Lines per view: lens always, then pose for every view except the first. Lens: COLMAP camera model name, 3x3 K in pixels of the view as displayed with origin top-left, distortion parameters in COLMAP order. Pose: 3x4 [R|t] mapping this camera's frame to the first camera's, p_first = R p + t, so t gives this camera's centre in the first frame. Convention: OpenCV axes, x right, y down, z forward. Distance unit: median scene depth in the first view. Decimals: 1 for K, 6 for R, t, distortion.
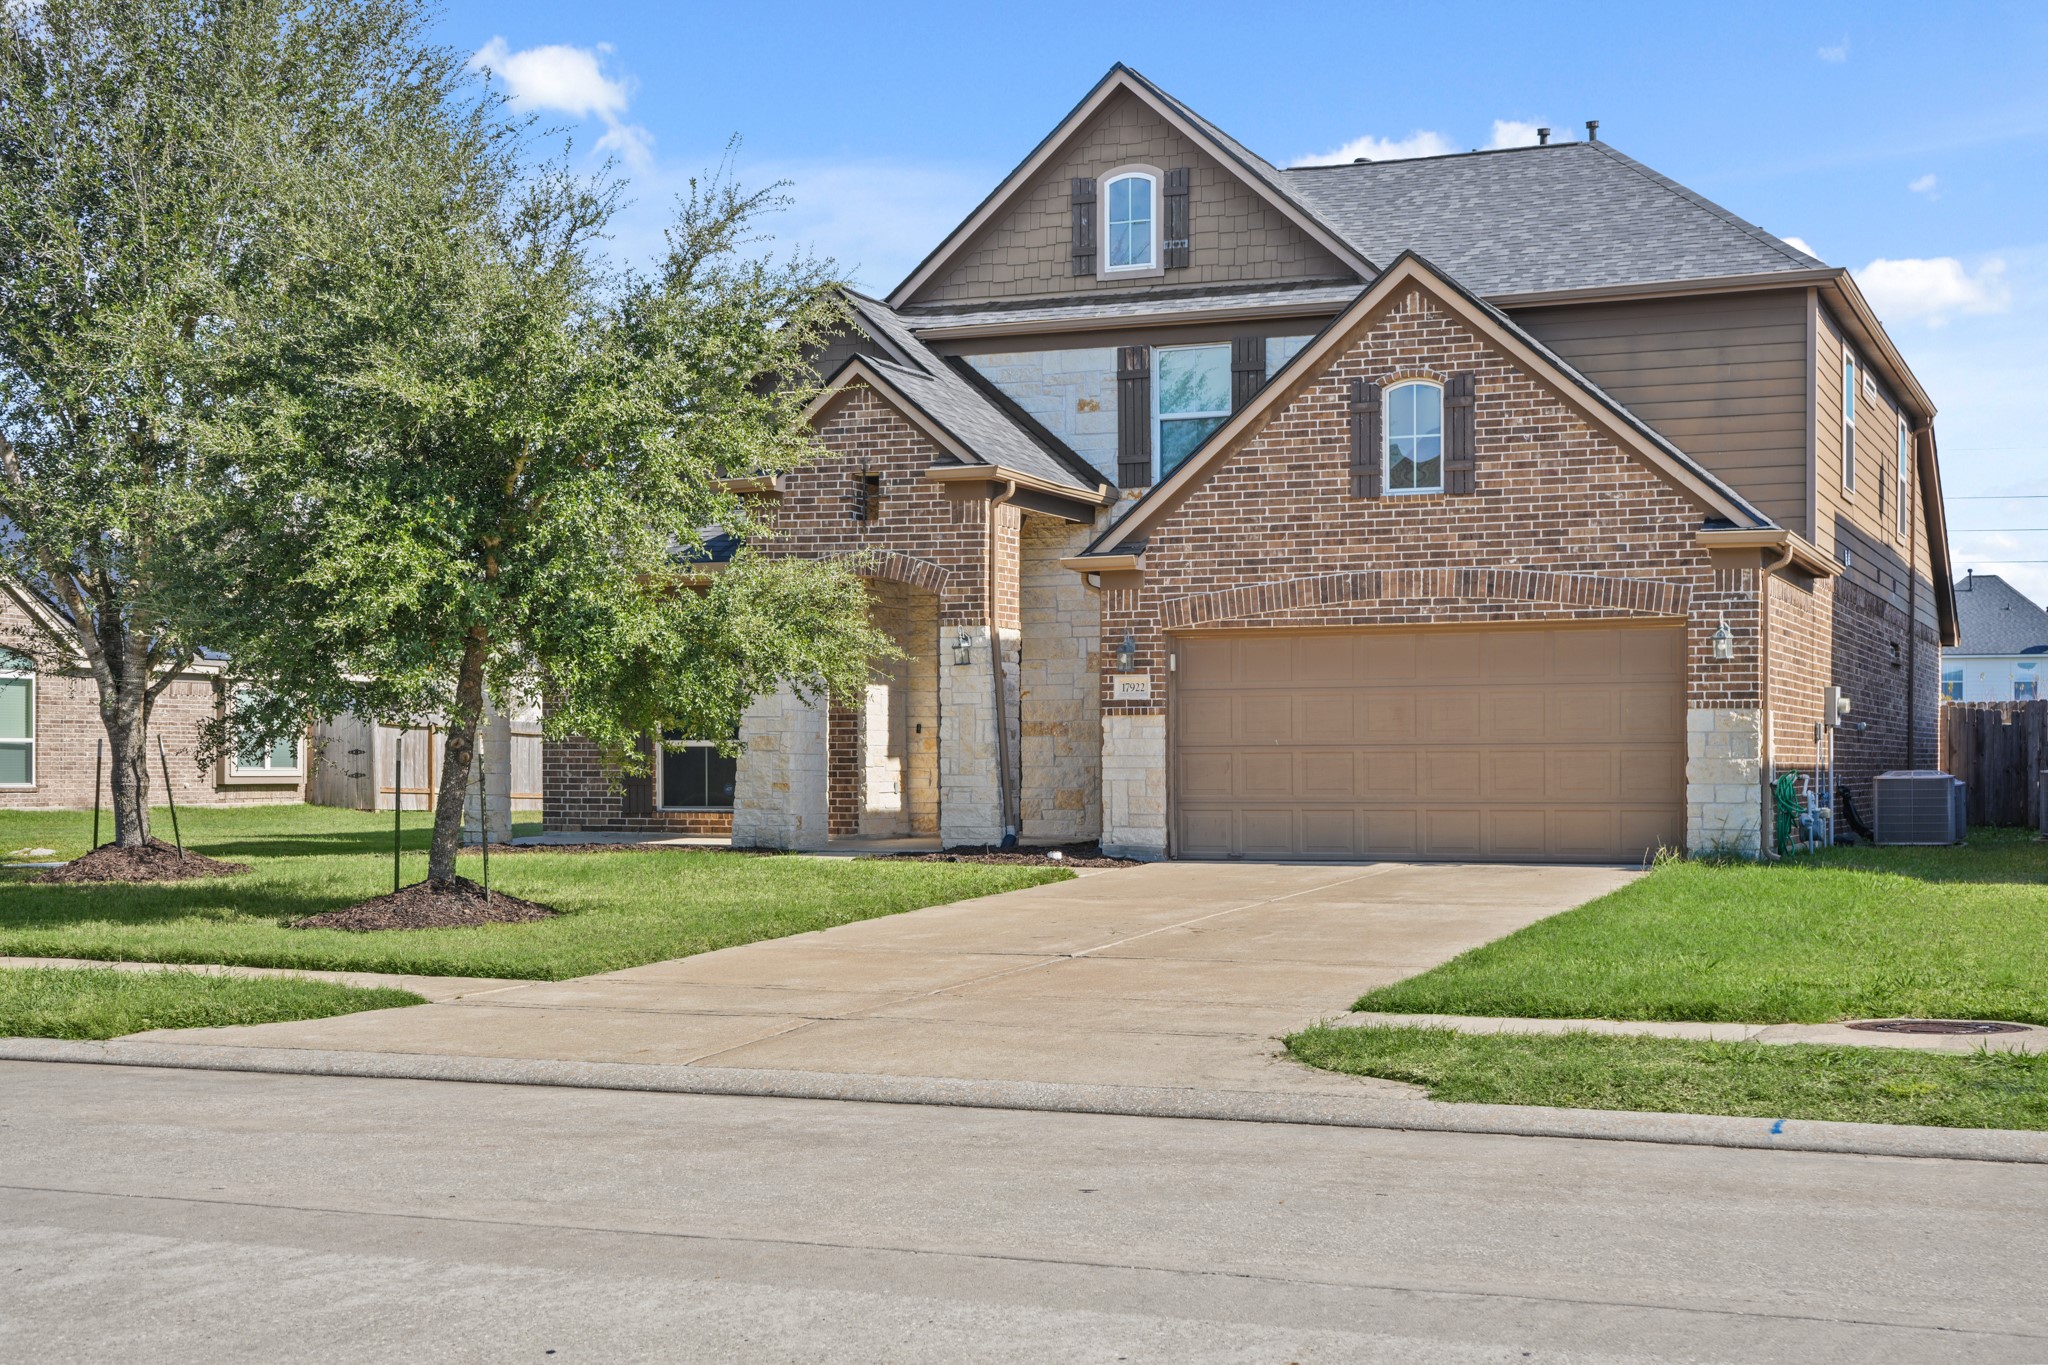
lens RADIAL K [[2681.5, 0, 1024.0], [0, 2681.5, 682.5], [0, 0, 1]] dist [-0.002818, -0.003676]
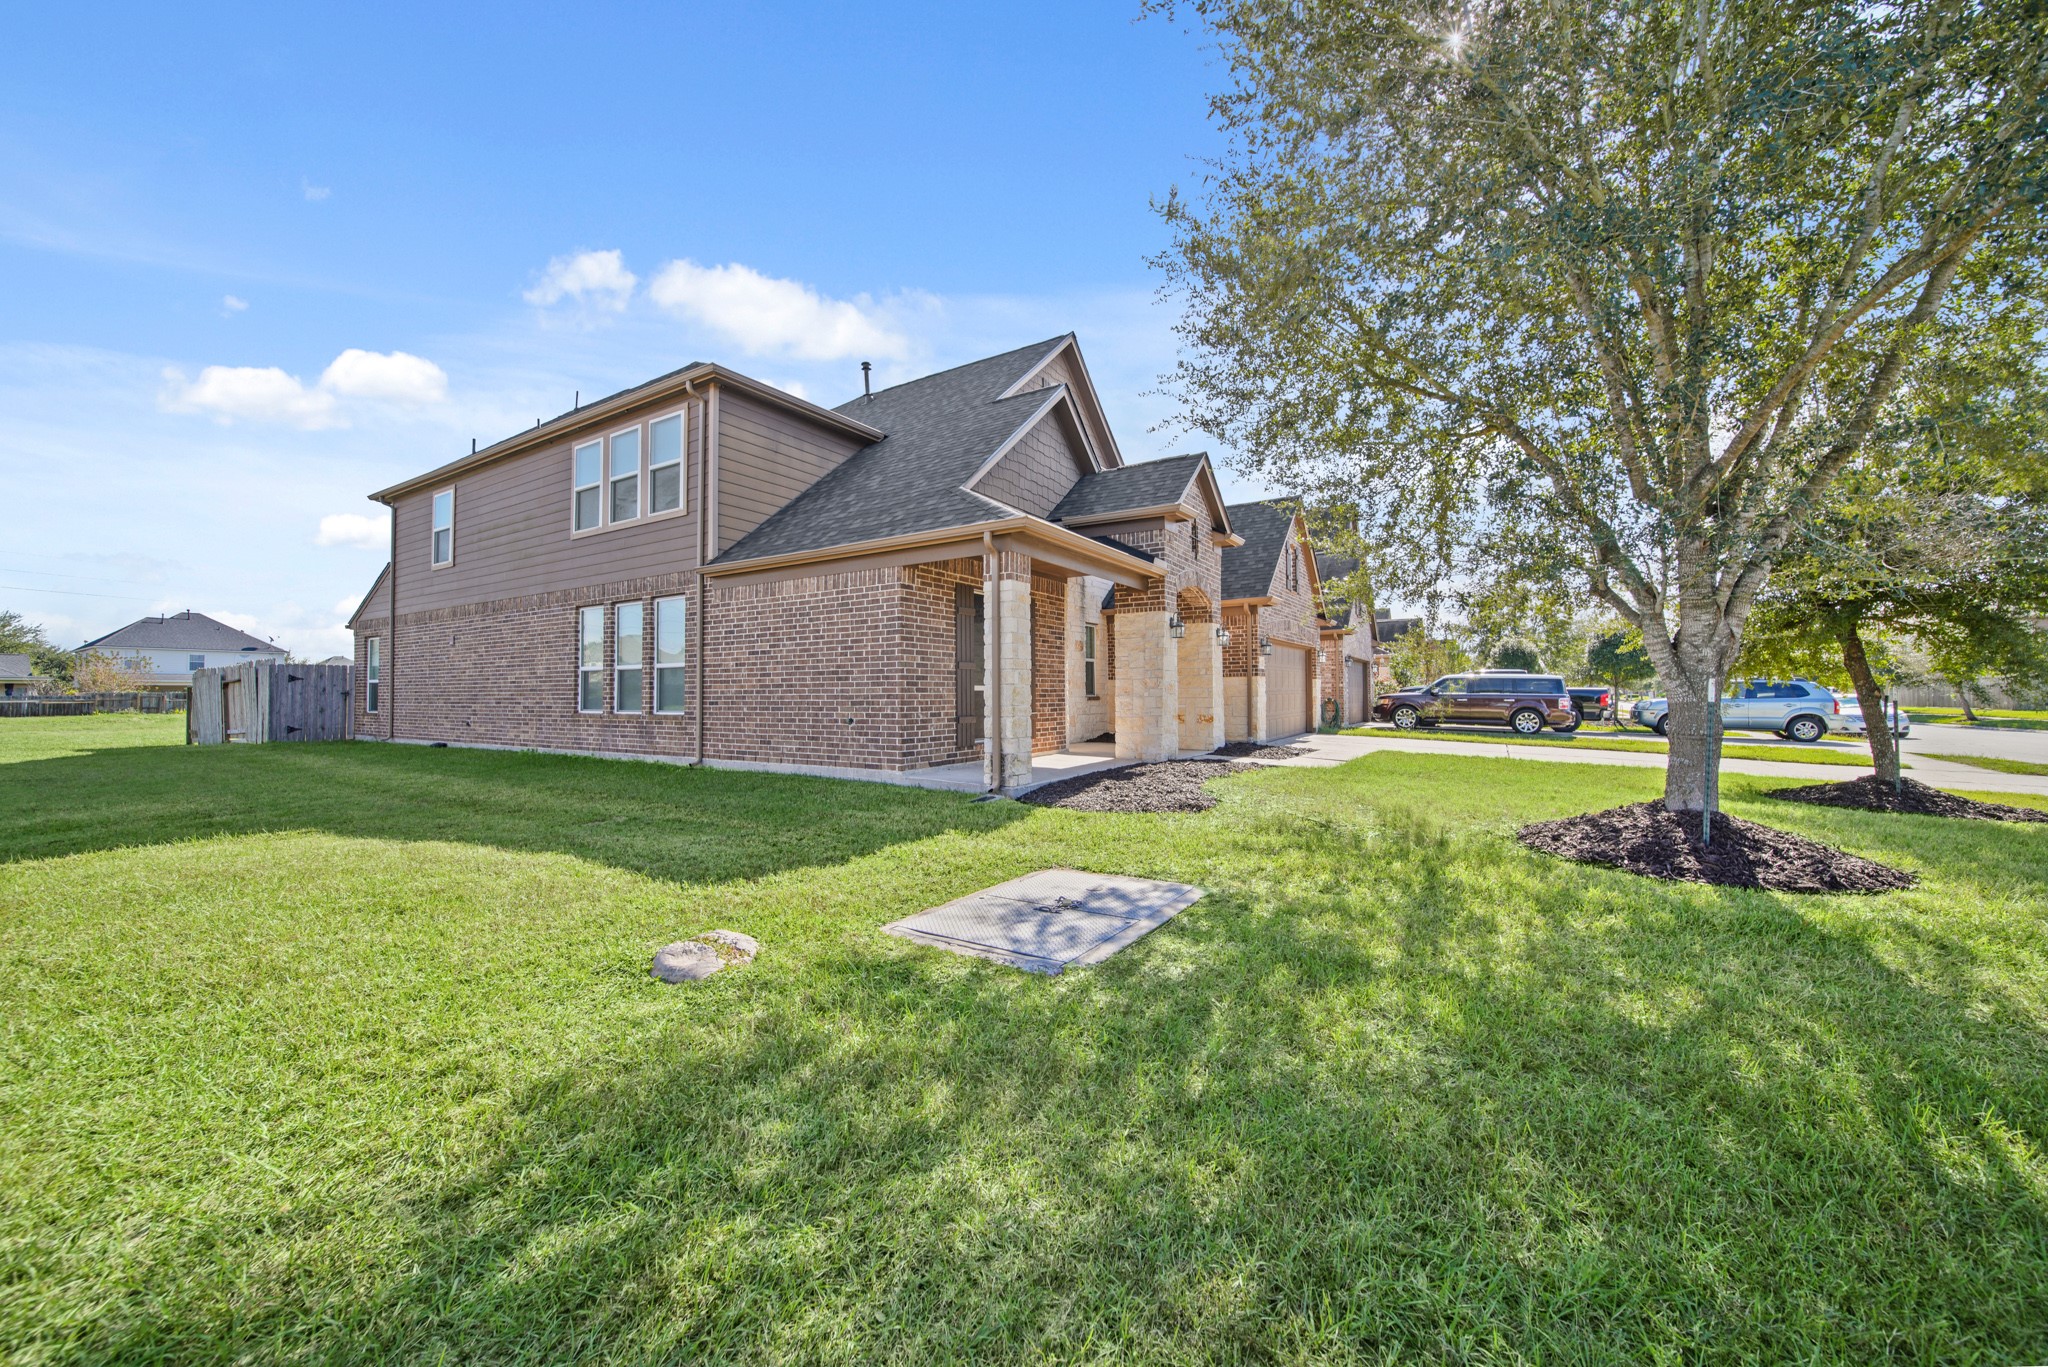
lens RADIAL K [[732.8, 0, 1026.2], [0, 732.8, 680.9], [0, 0, 1]] dist [-0.000229, -0.000036]
pose [[0.156562, 0.016220, 0.987535, -0.557992], [-0.024190, 0.999628, -0.012583, 0.027862], [-0.987372, -0.021918, 0.156897, 1.115045]]
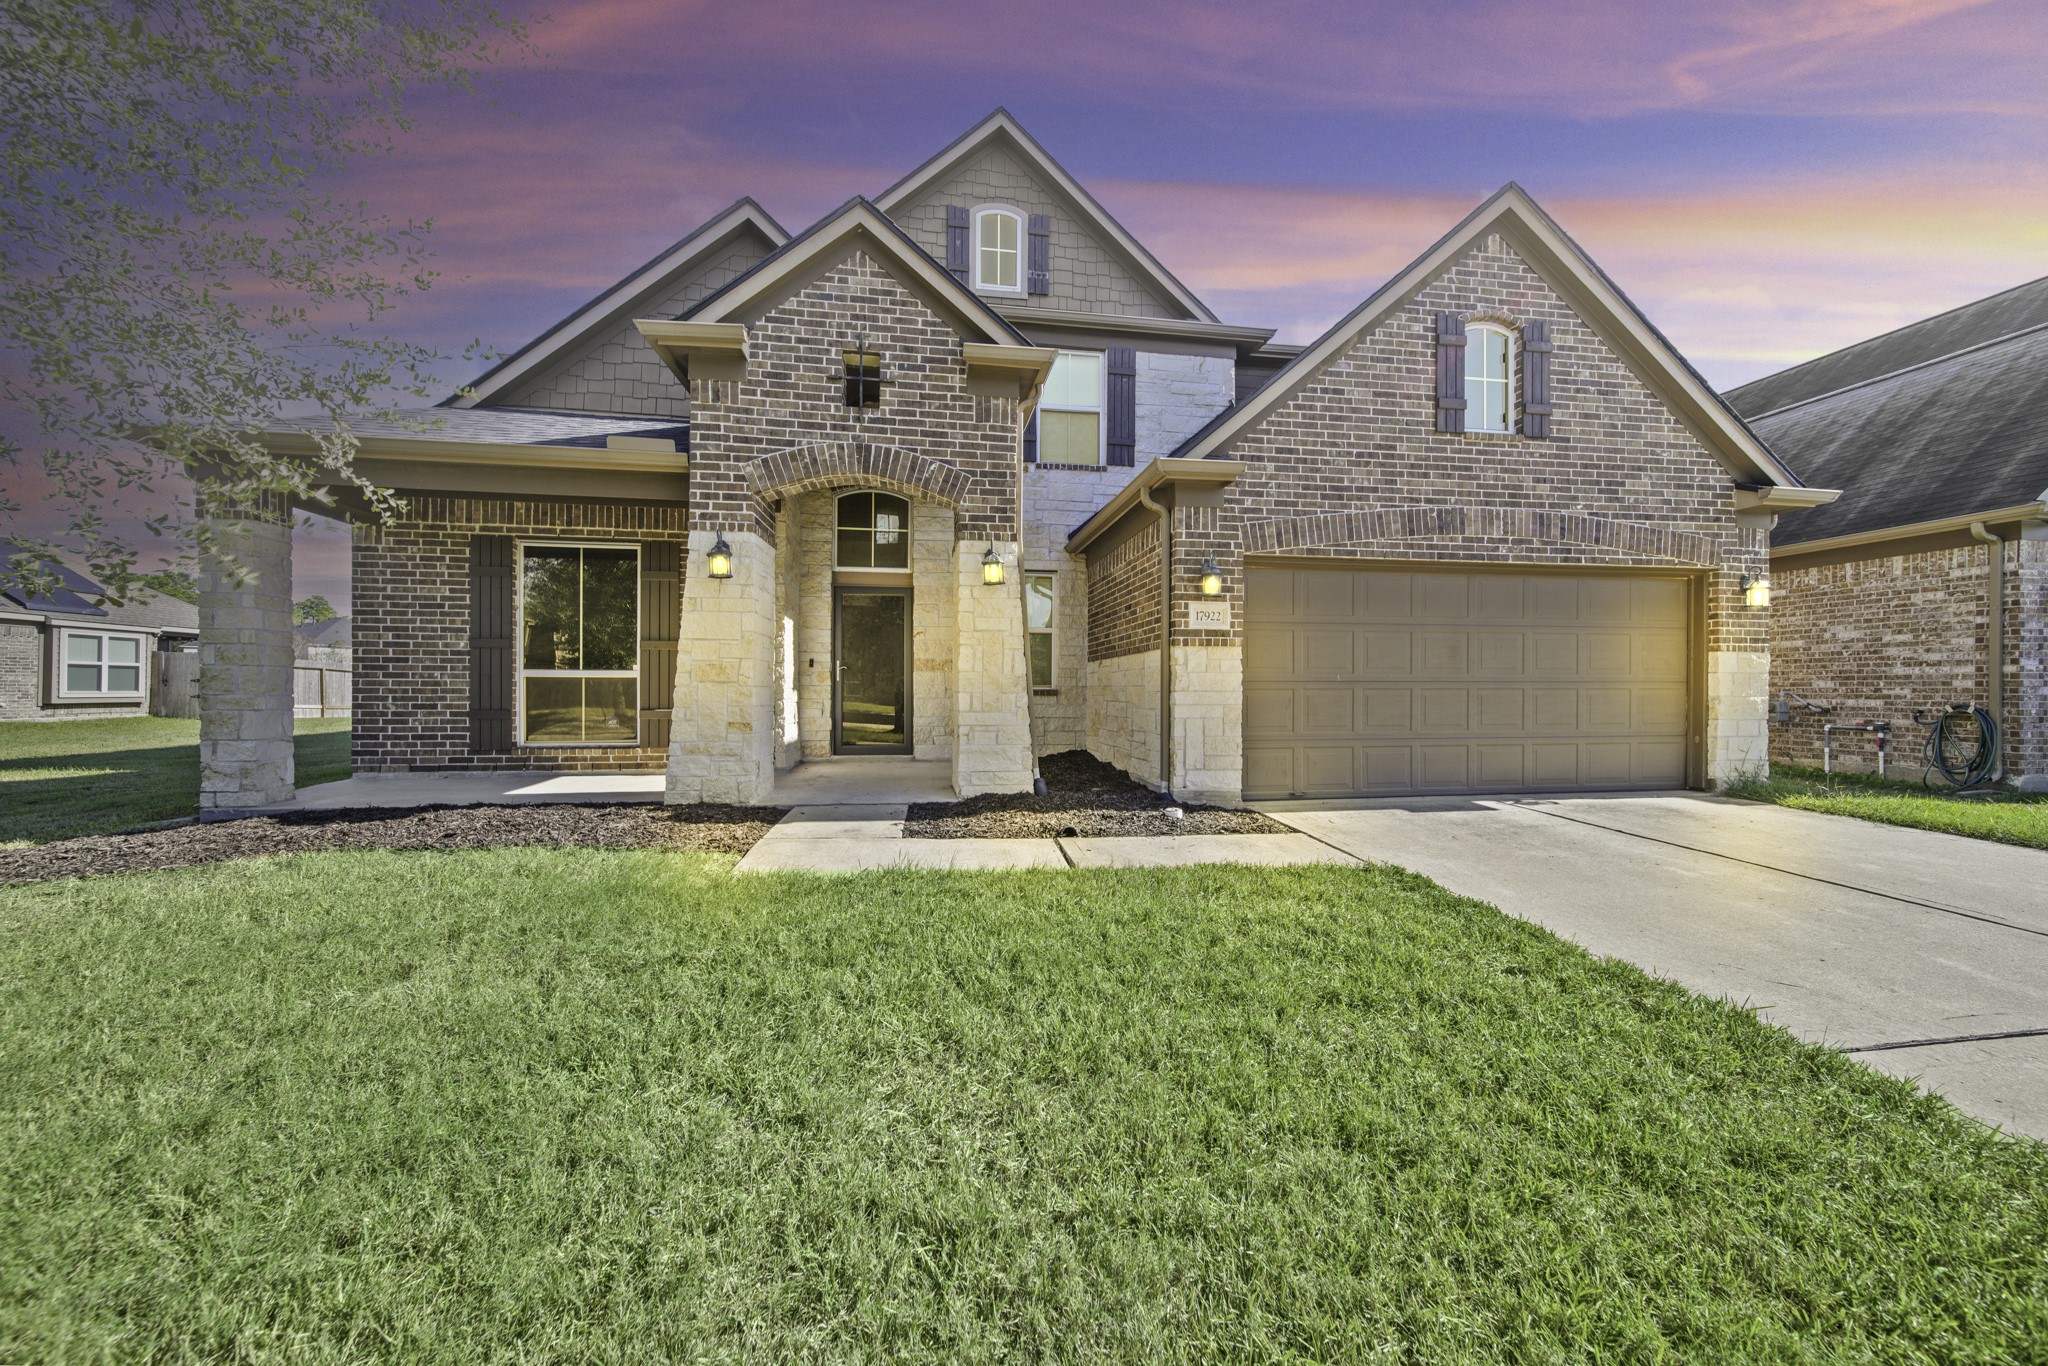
lens RADIAL K [[732.8, 0, 1026.2], [0, 732.8, 680.4], [0, 0, 1]] dist [-0.000229, -0.000036]
pose [[0.850584, 0.010394, 0.525736, -0.145902], [-0.020406, 0.999704, 0.013250, 0.022168], [-0.525443, -0.021998, 0.850544, 0.840876]]
